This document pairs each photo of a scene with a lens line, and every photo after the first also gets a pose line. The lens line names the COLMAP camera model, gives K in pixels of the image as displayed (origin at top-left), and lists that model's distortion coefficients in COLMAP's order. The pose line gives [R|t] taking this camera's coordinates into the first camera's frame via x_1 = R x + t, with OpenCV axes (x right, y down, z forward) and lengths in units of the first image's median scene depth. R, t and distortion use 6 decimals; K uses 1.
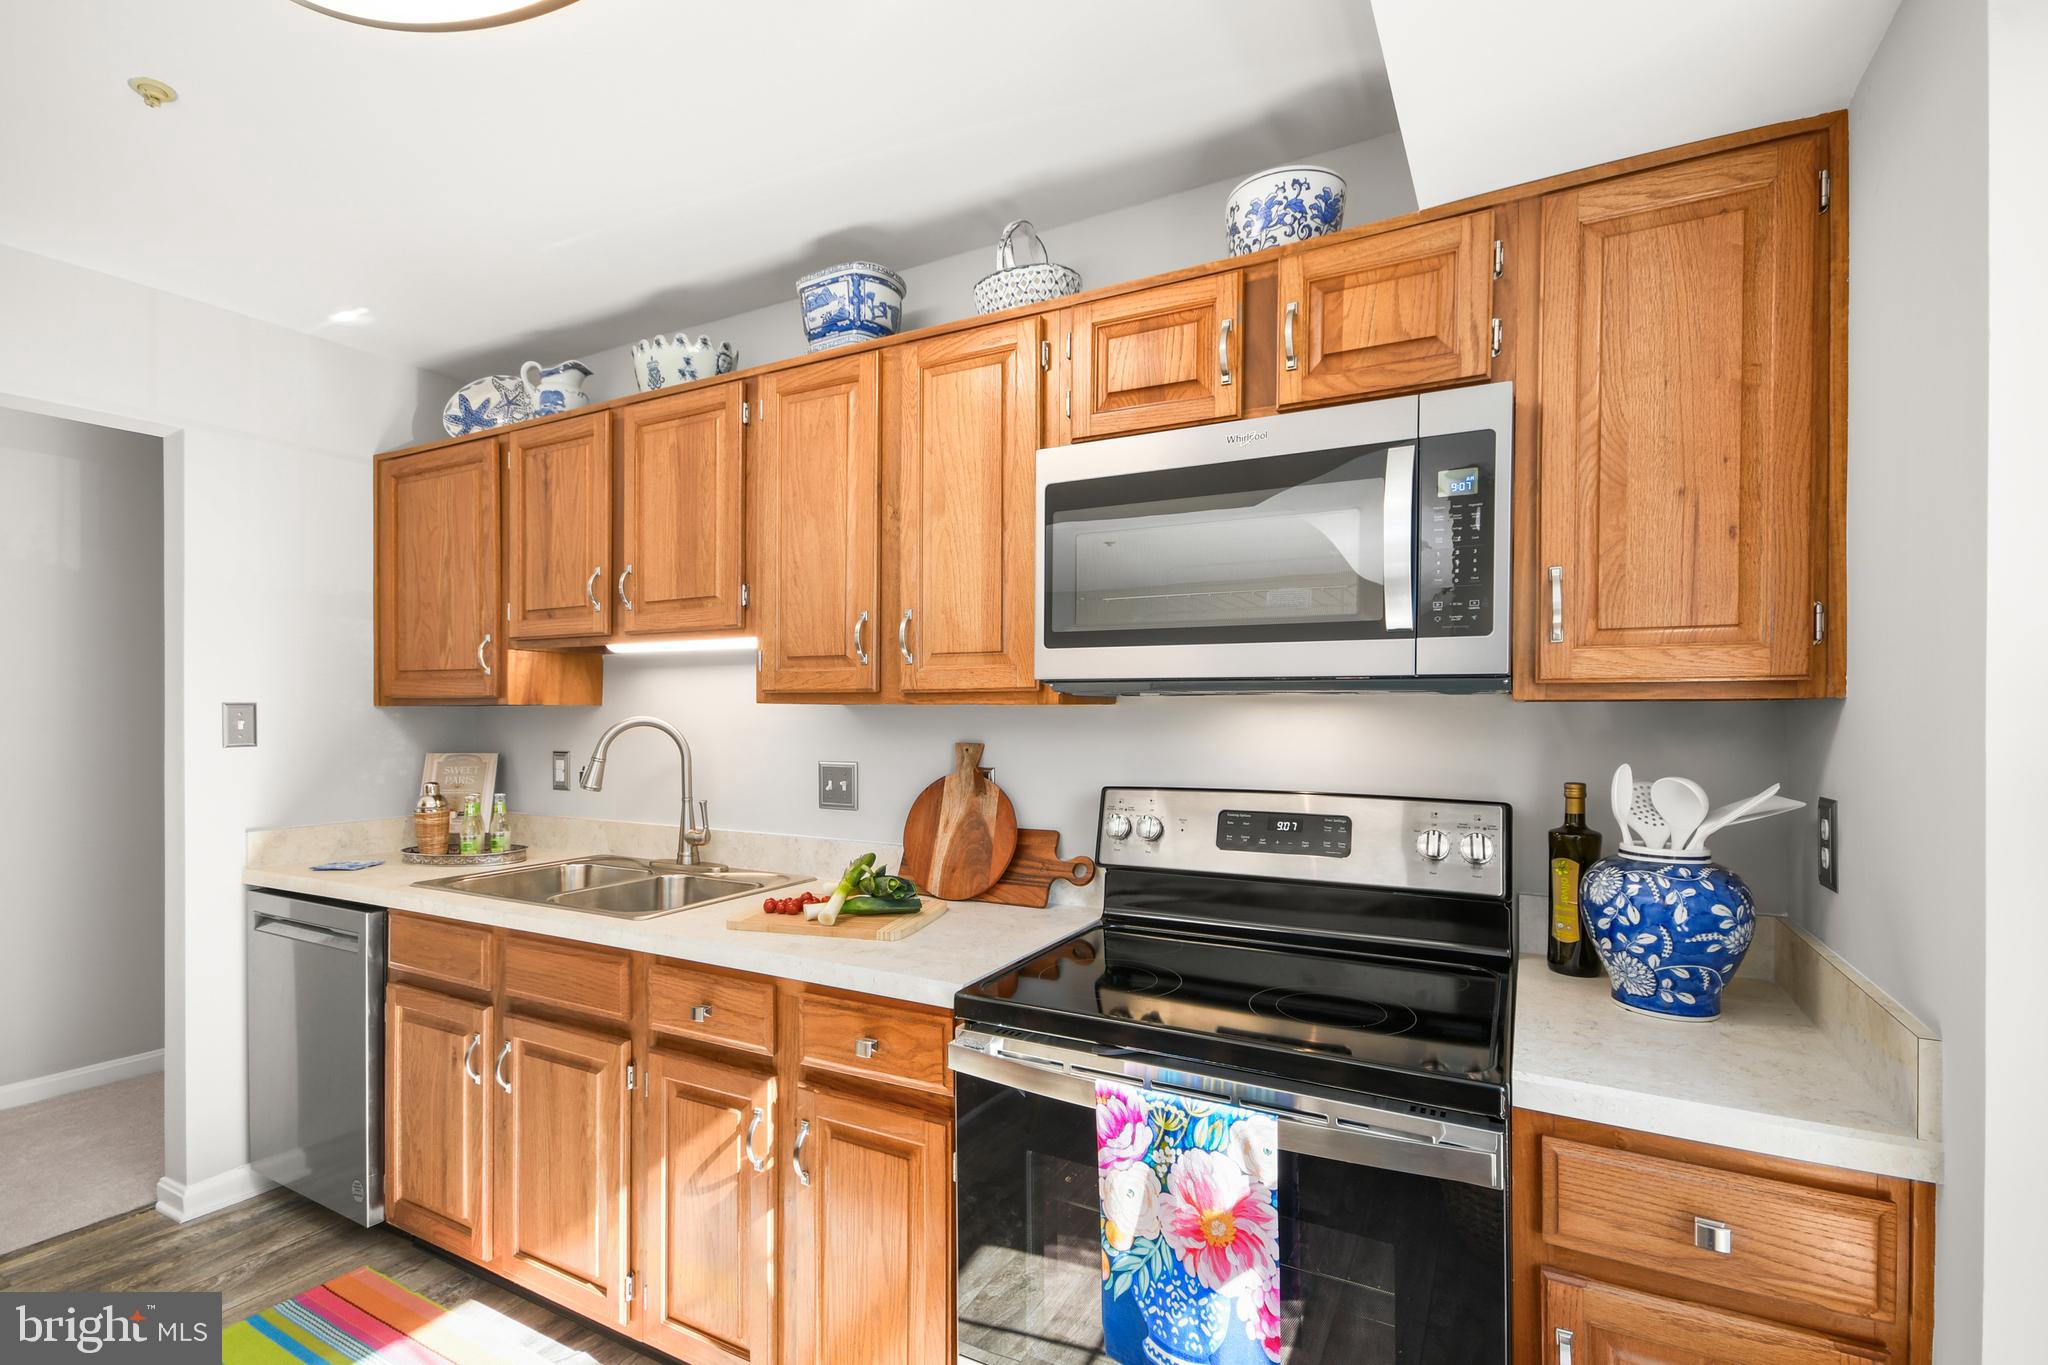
lens RADIAL K [[906.8, 0, 1022.4], [0, 906.8, 717.7], [0, 0, 1]] dist [0.011954, -0.007363]
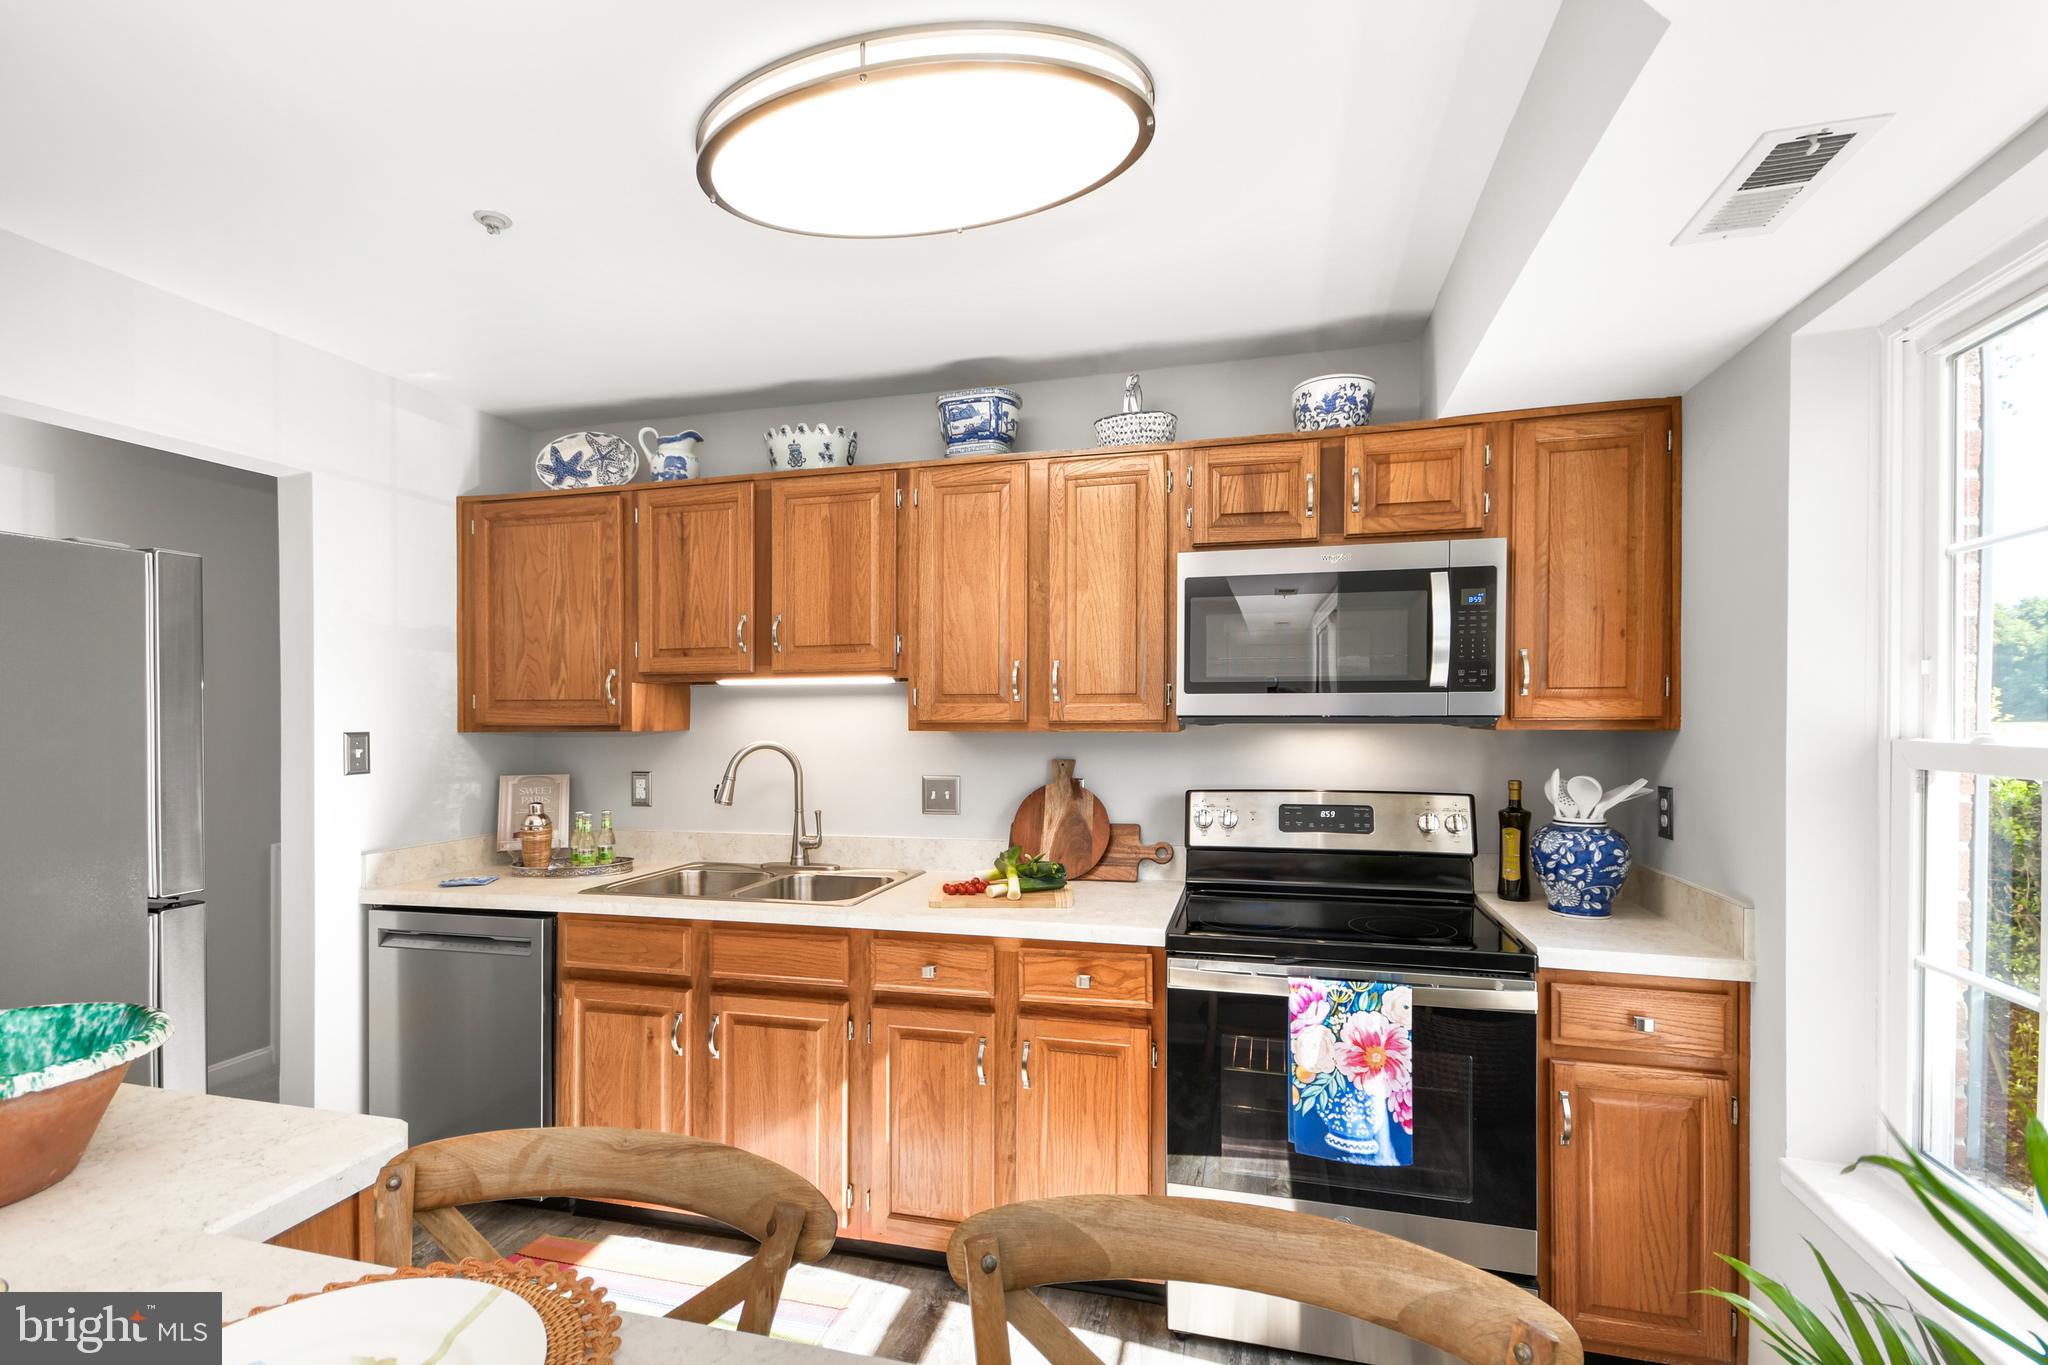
lens RADIAL K [[906.8, 0, 1020.1], [0, 906.8, 720.8], [0, 0, 1]] dist [0.011954, -0.007363]
pose [[0.974027, -0.008444, 0.226276, -0.435923], [0.008745, 0.999962, -0.000328, -0.028368], [-0.226264, 0.002298, 0.974063, -0.254069]]
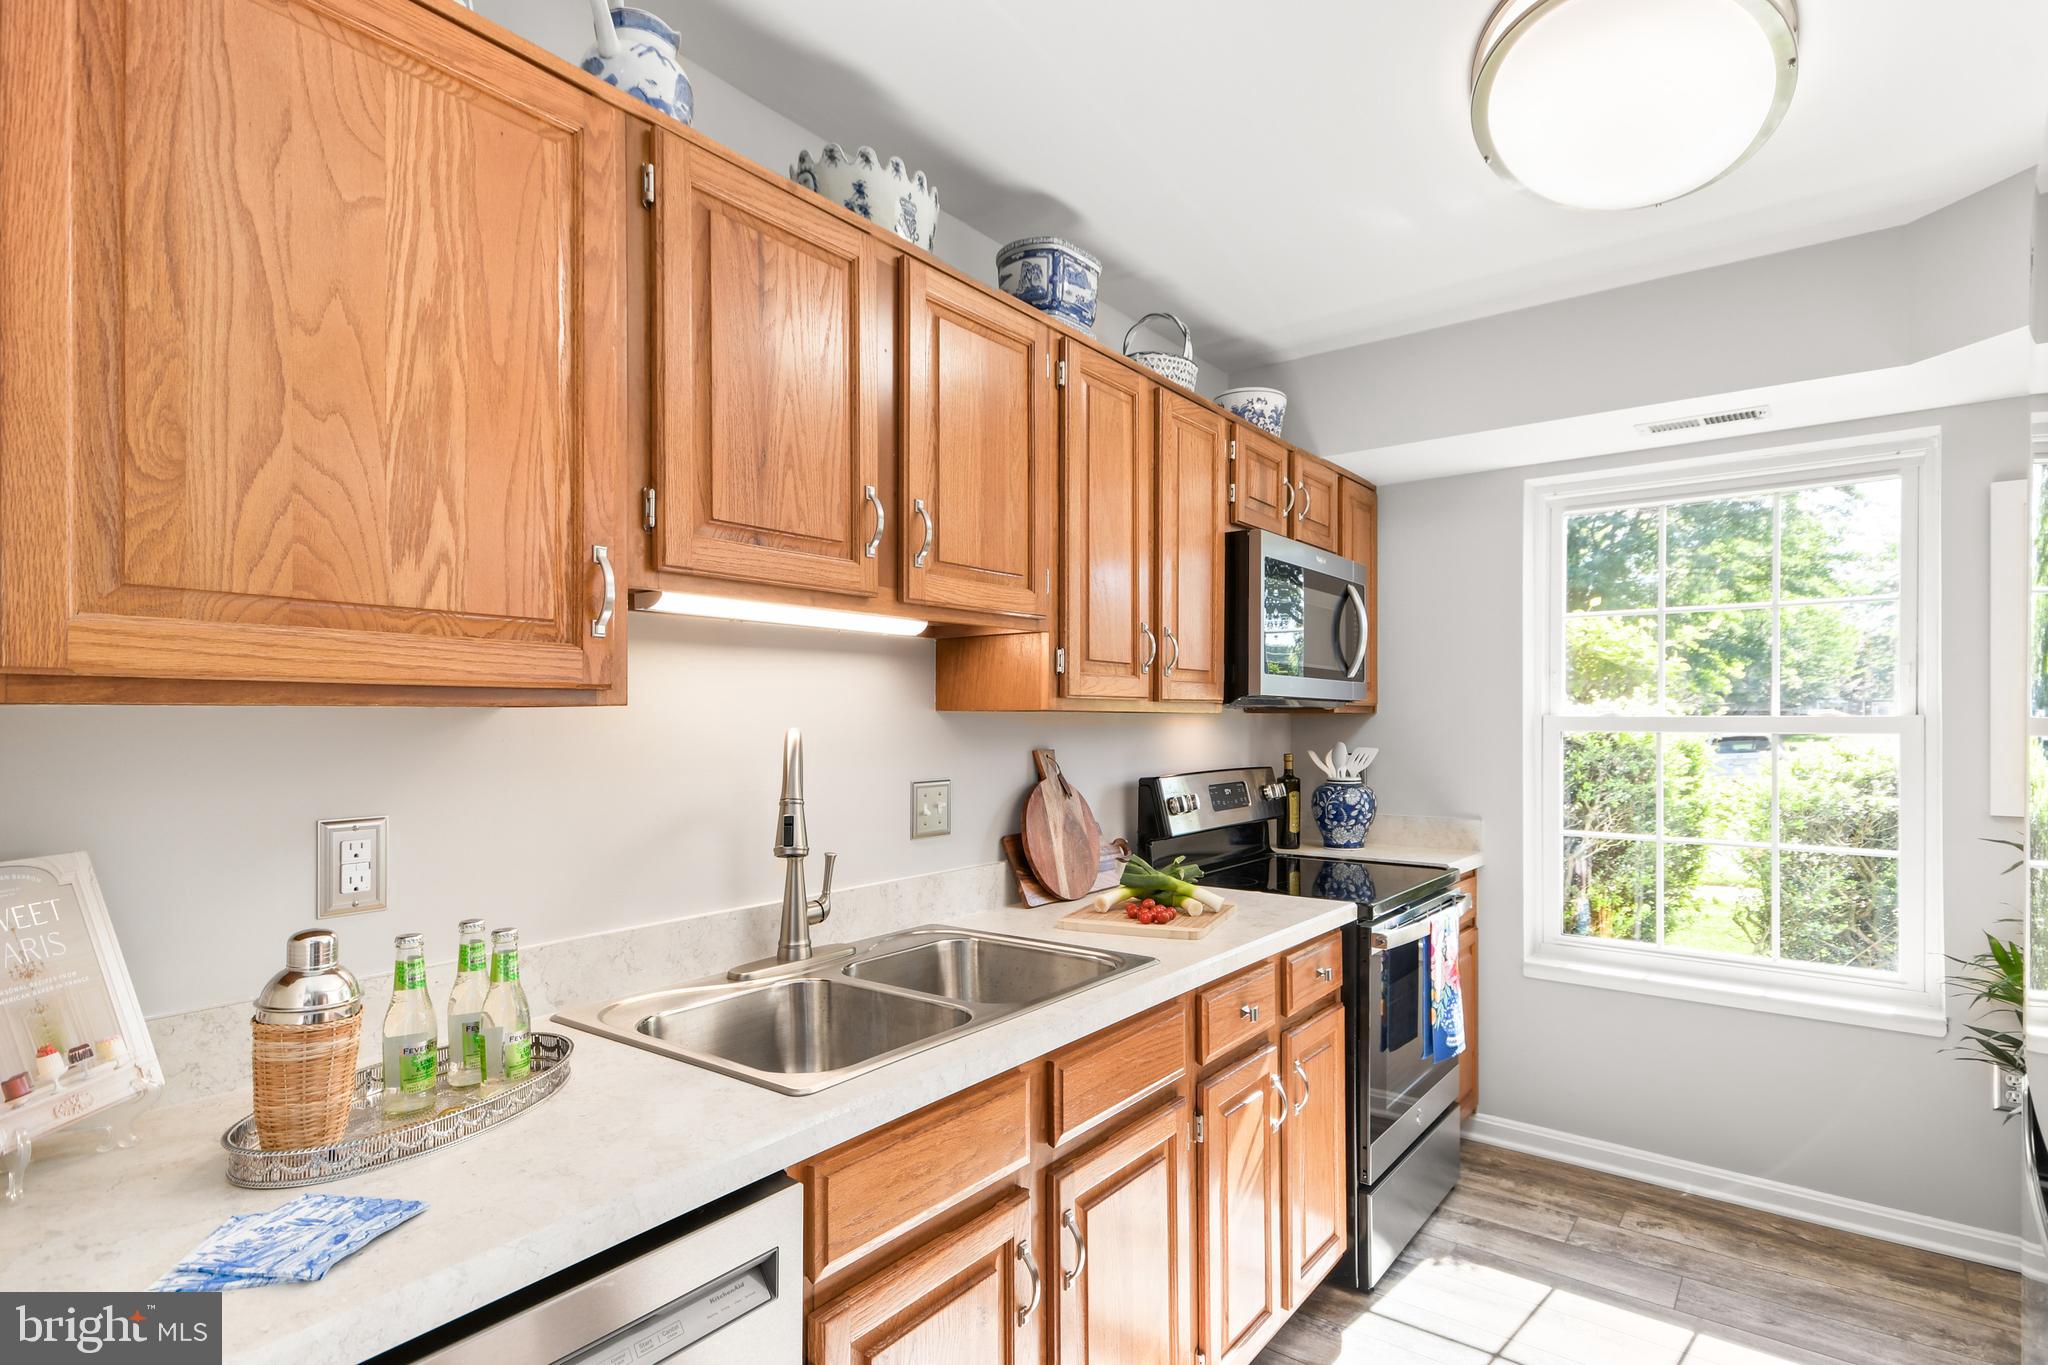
lens RADIAL K [[1044.4, 0, 1007.7], [0, 1044.4, 725.8], [0, 0, 1]] dist [0.020449, 0.001831]
pose [[0.181827, -0.011204, 0.983267, -1.302776], [0.004360, 0.999934, 0.010588, -0.011330], [-0.983321, 0.002362, 0.181864, 0.883010]]
